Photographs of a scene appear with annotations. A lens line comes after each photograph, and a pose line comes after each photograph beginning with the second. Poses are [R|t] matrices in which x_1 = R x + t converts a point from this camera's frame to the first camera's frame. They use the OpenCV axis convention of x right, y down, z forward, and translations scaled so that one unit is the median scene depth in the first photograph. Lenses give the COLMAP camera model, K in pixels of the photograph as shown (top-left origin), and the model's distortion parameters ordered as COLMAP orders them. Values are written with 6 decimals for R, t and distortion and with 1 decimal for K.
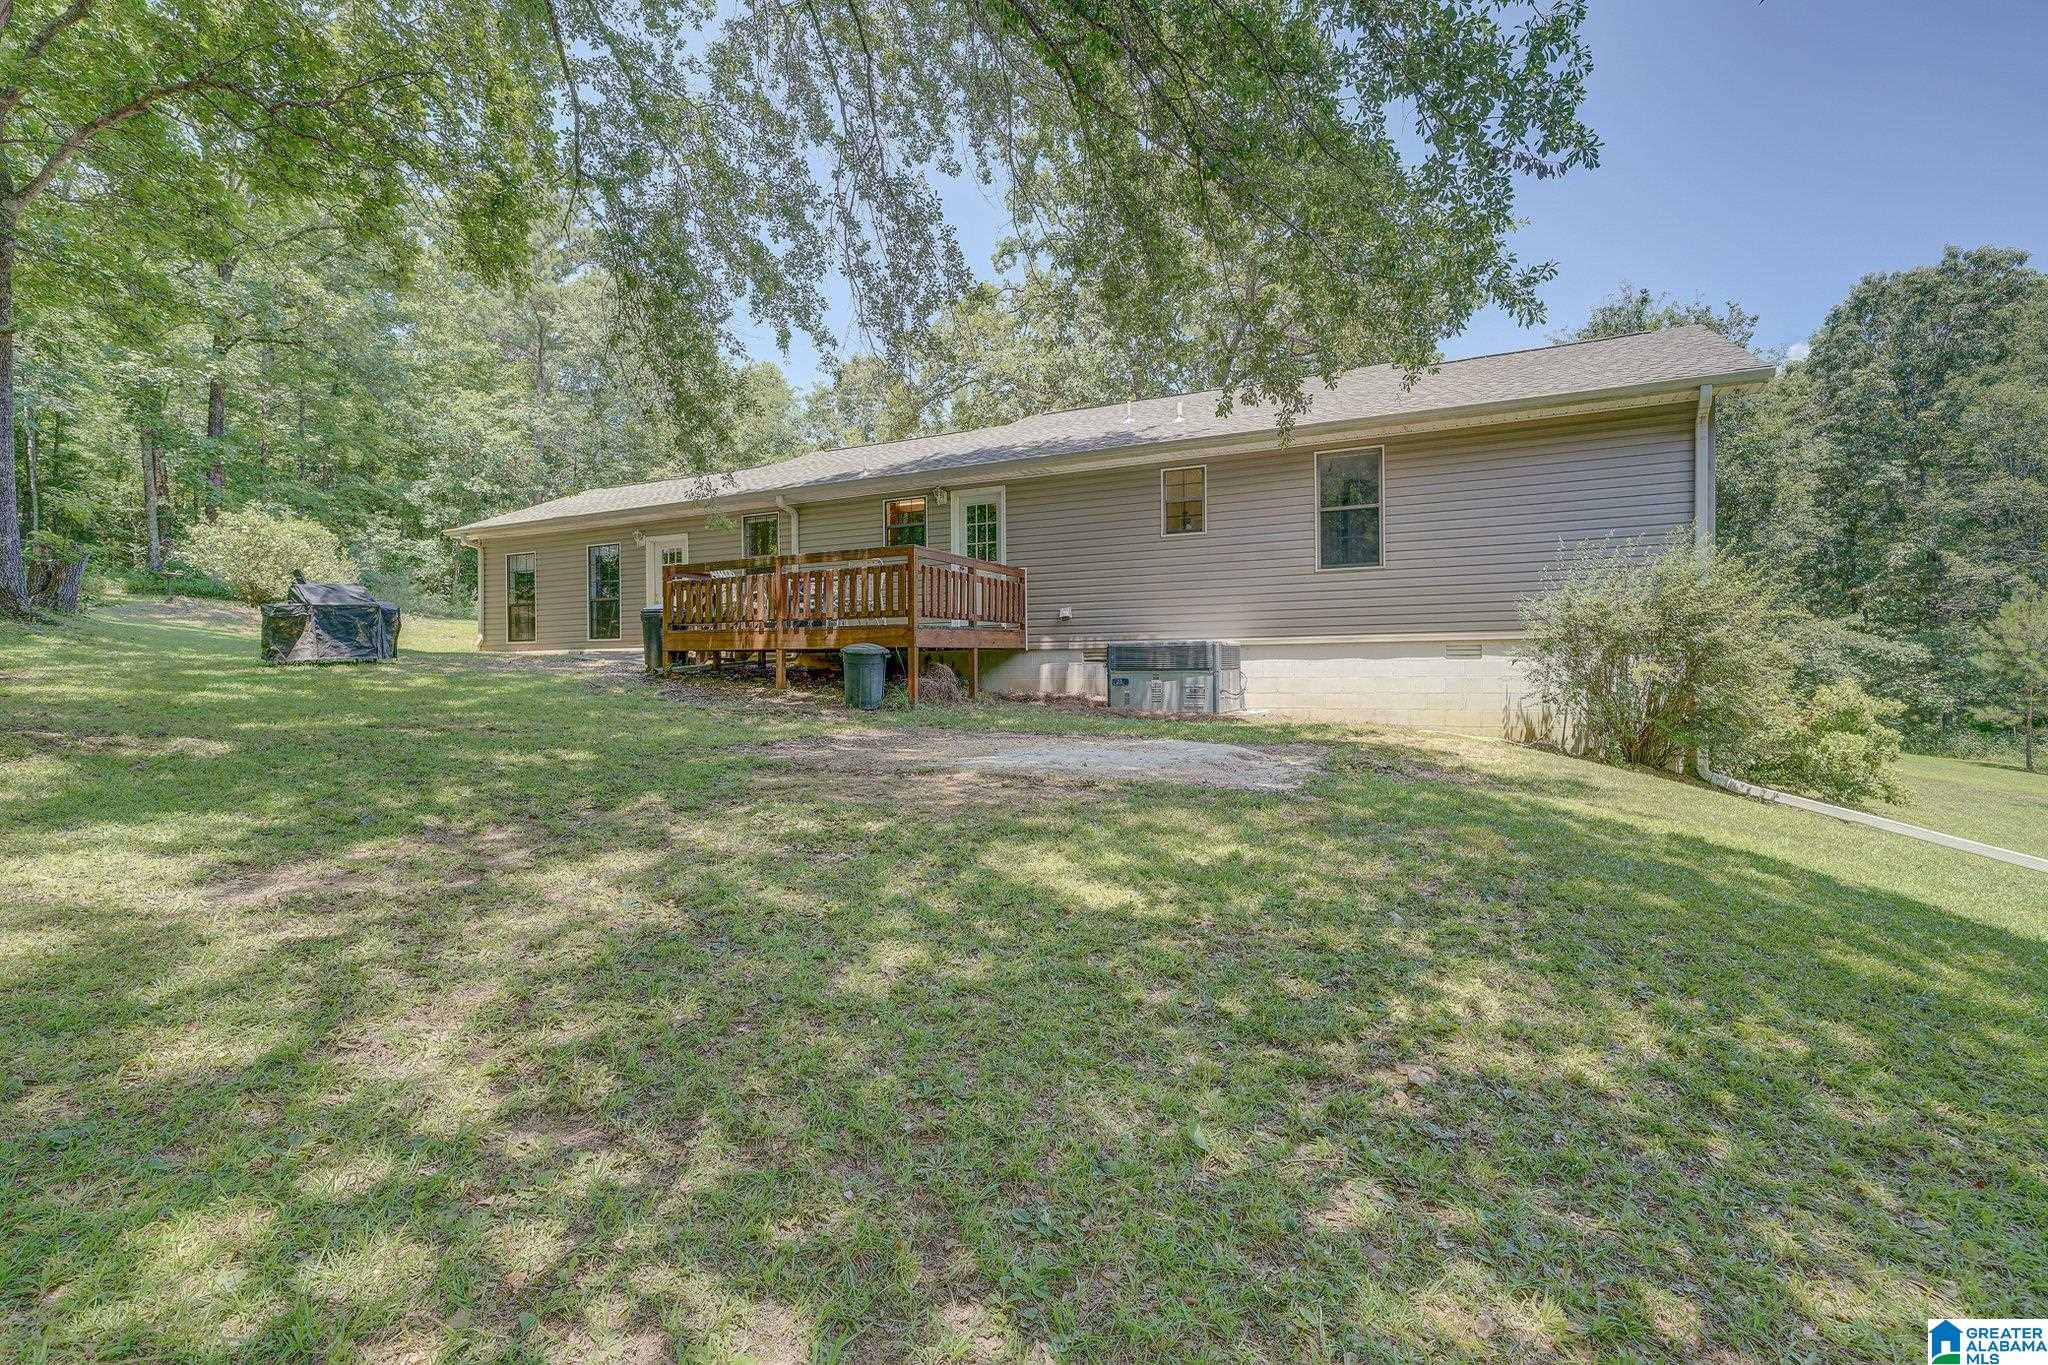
lens RADIAL K [[988.2, 0, 1024.3], [0, 988.2, 687.1], [0, 0, 1]] dist [0.013792, 0.000113]
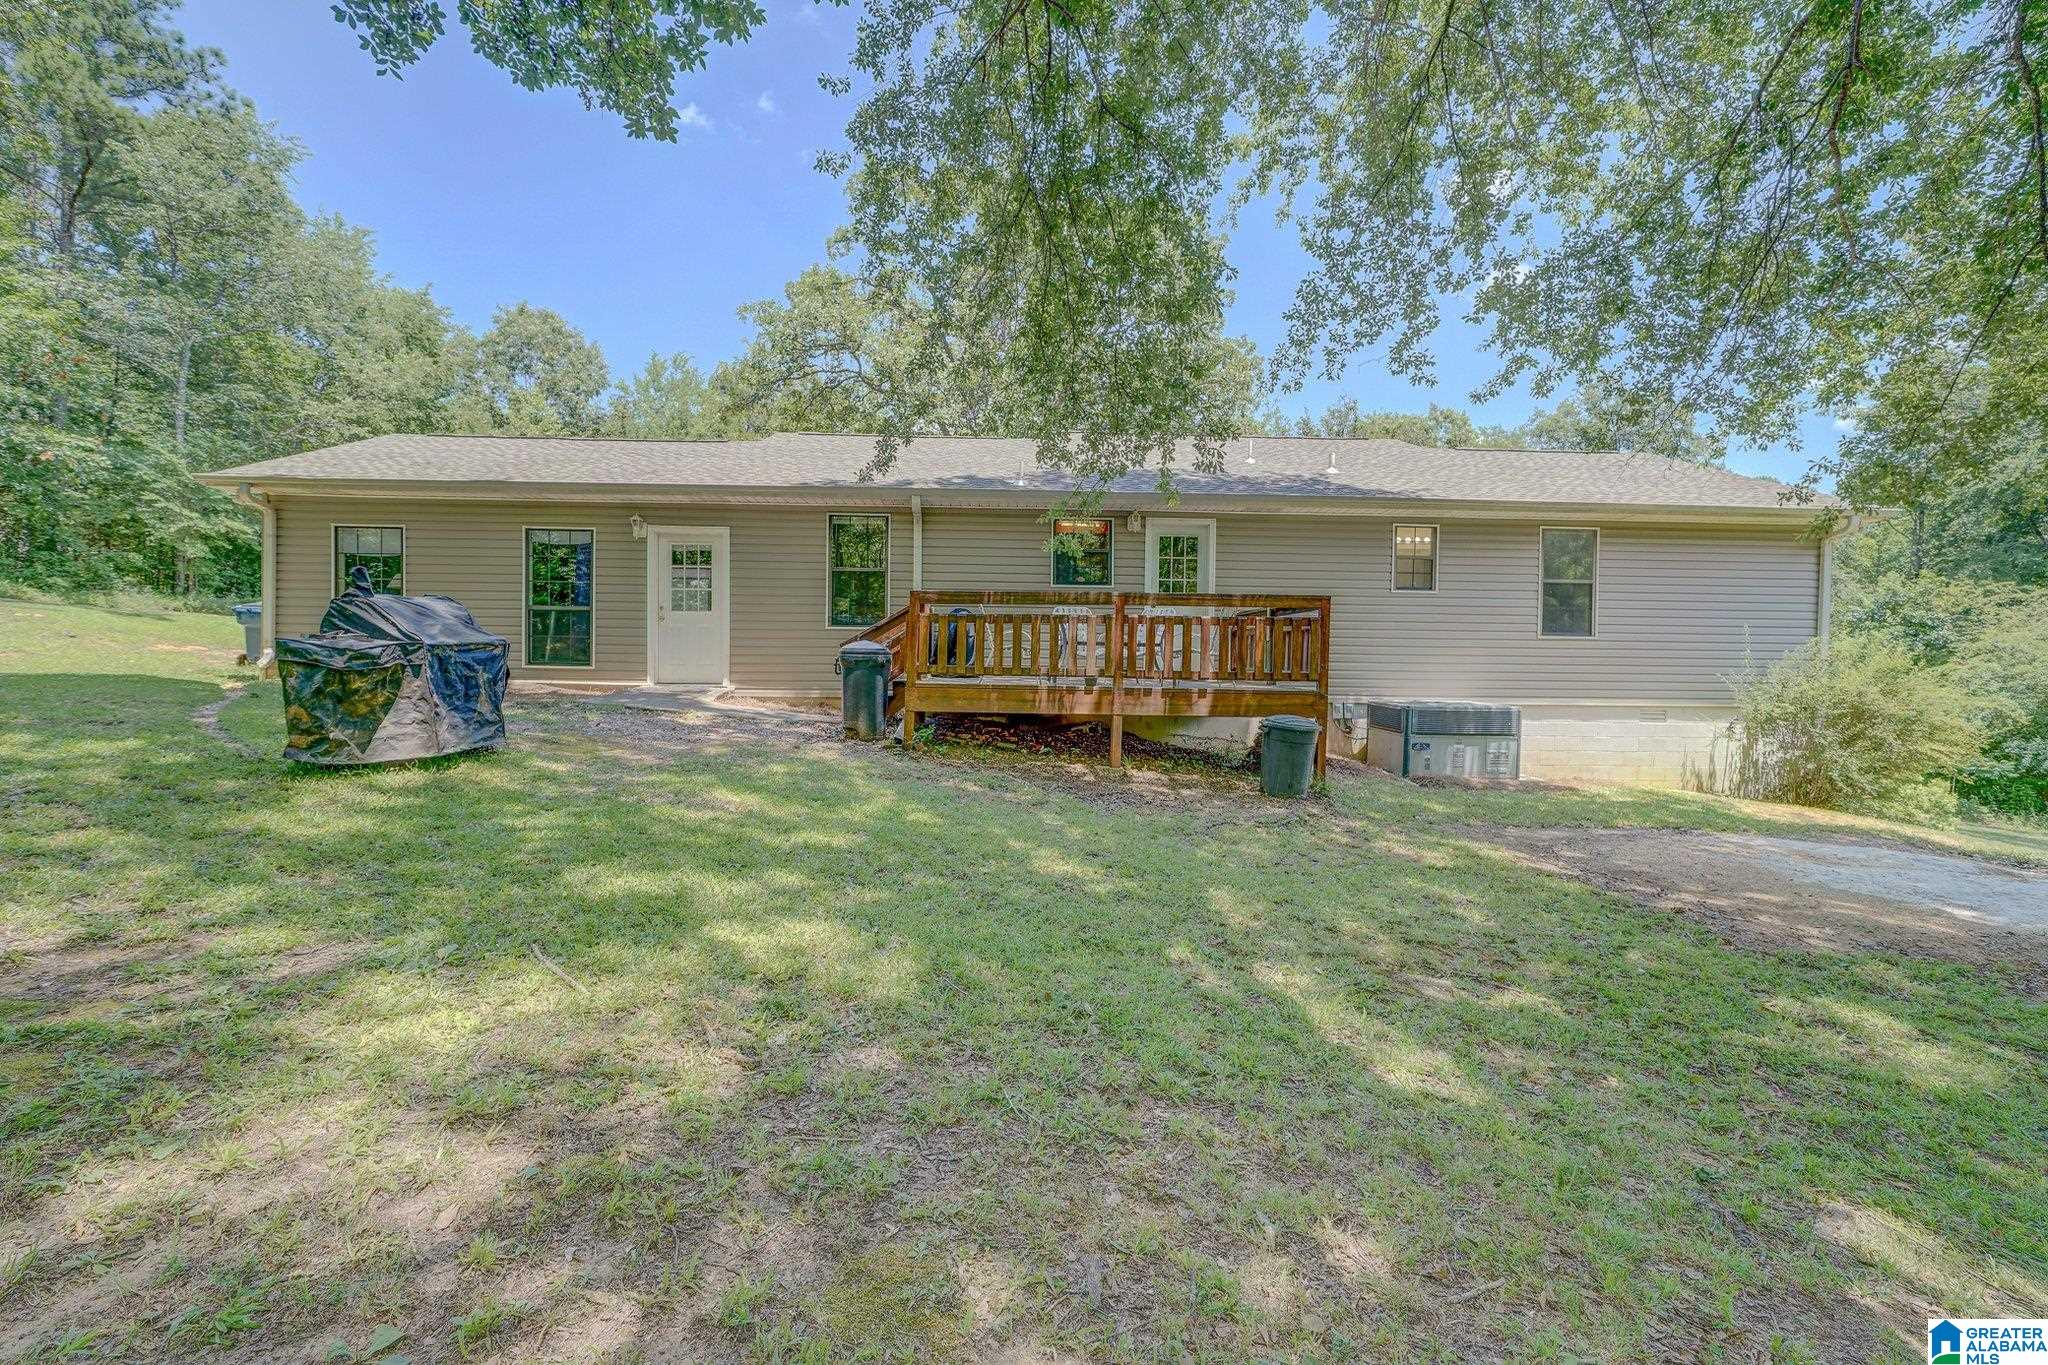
lens RADIAL K [[861.6, 0, 1024.0], [0, 861.6, 680.7], [0, 0, 1]] dist [0.001671, 0.000832]
pose [[0.864925, 0.008106, 0.501835, -0.658350], [-0.014723, 0.999849, 0.009225, -0.071622], [-0.501685, -0.015368, 0.864914, 0.474886]]
